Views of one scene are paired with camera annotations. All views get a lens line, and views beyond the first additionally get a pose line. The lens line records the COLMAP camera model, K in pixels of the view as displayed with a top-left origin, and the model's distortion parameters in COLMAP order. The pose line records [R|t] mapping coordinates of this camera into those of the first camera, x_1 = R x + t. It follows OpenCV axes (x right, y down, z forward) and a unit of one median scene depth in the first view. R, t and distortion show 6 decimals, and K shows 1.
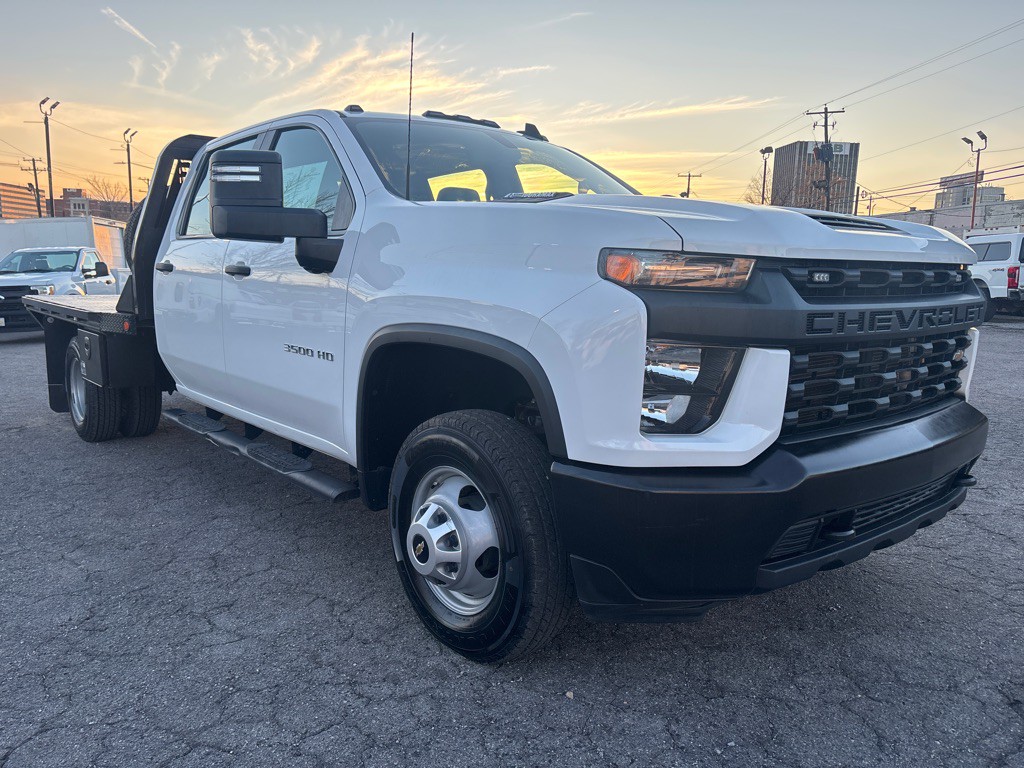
lens RADIAL K [[756.2, 0, 511.0], [0, 756.2, 385.9], [0, 0, 1]] dist [0.052136, -0.055218]
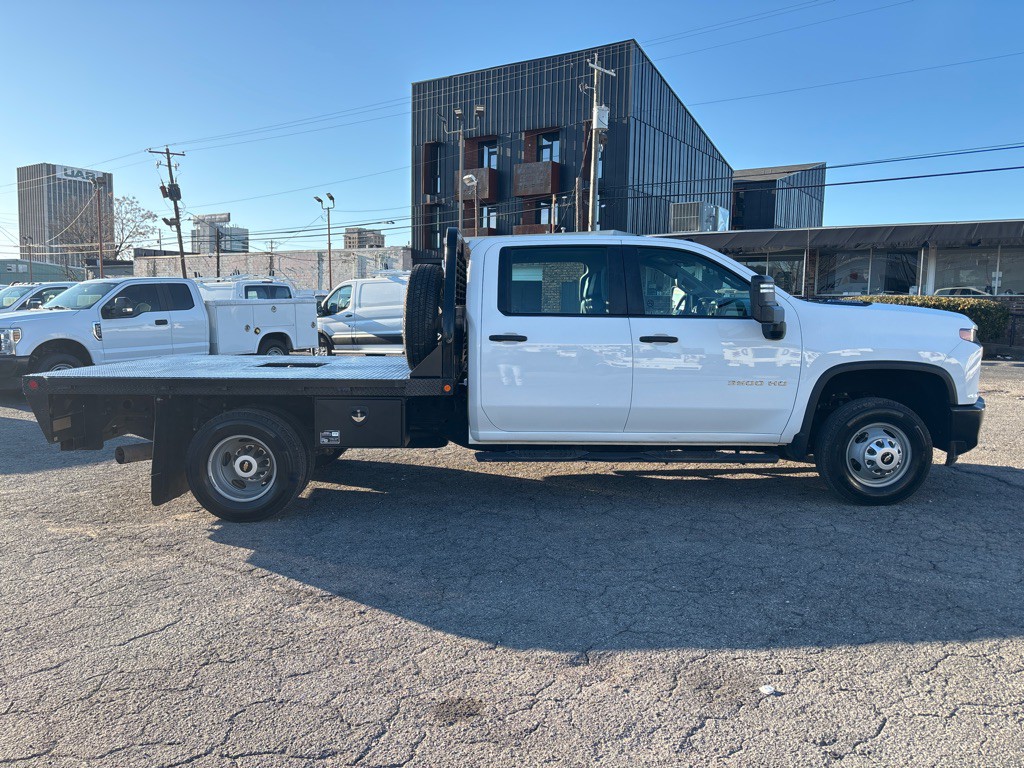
lens RADIAL K [[756.2, 0, 511.0], [0, 756.2, 385.9], [0, 0, 1]] dist [0.052136, -0.055218]
pose [[0.654470, -0.088035, 0.750945, -1.884838], [0.120794, 0.992616, 0.011091, -0.121589], [-0.746376, 0.083451, 0.660271, 0.228962]]
